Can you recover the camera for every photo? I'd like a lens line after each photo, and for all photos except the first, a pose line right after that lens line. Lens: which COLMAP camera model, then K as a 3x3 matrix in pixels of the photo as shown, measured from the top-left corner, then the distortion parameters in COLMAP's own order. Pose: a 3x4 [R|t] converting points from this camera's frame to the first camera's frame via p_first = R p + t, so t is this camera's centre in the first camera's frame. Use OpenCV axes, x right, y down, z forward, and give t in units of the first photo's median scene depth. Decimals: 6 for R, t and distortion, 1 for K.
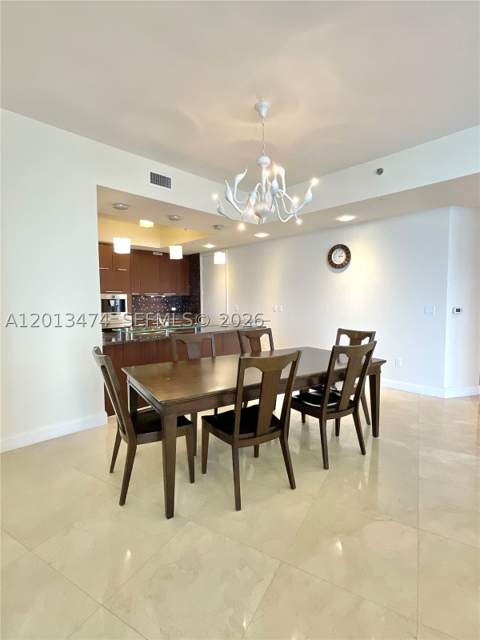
lens RADIAL K [[309.9, 0, 242.5], [0, 309.9, 322.4], [0, 0, 1]] dist [-0.010209, 0.003601]
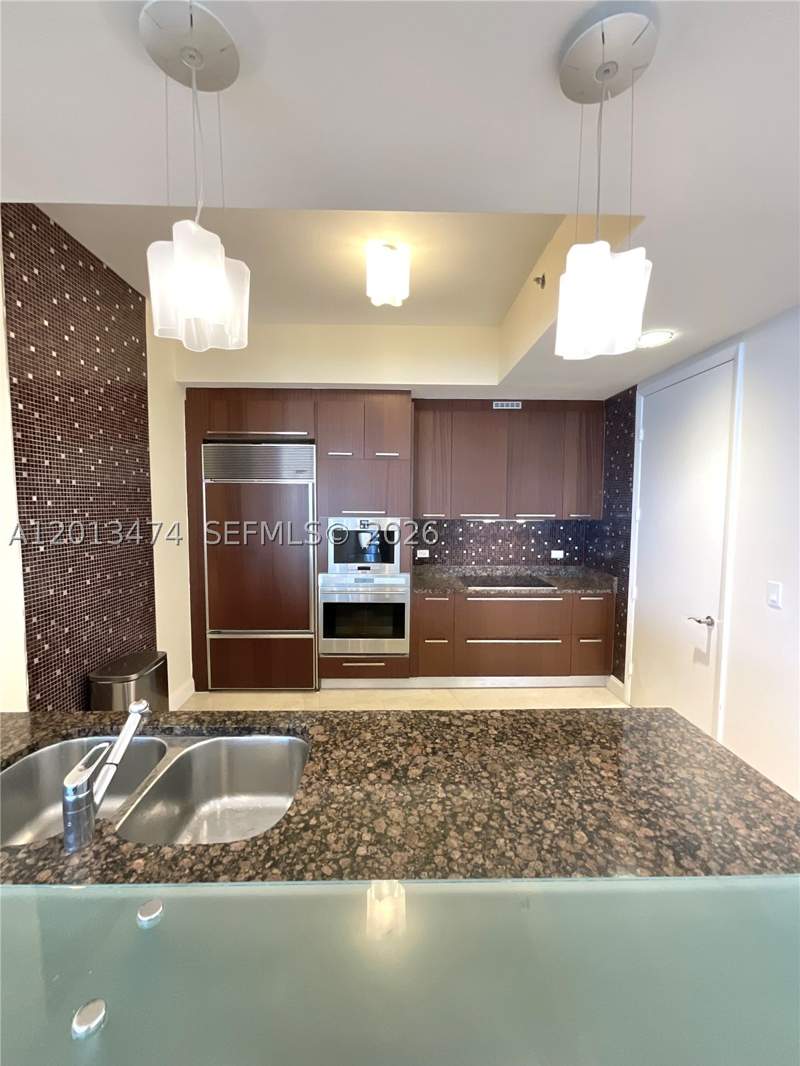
lens RADIAL K [[432.8, 0, 399.8], [0, 432.8, 534.0], [0, 0, 1]] dist [0.003352, -0.002376]
pose [[0.714848, 0.056564, -0.696988, 0.001867], [-0.060054, 0.998007, 0.019400, -0.085052], [0.696696, 0.027989, 0.716820, 0.641881]]
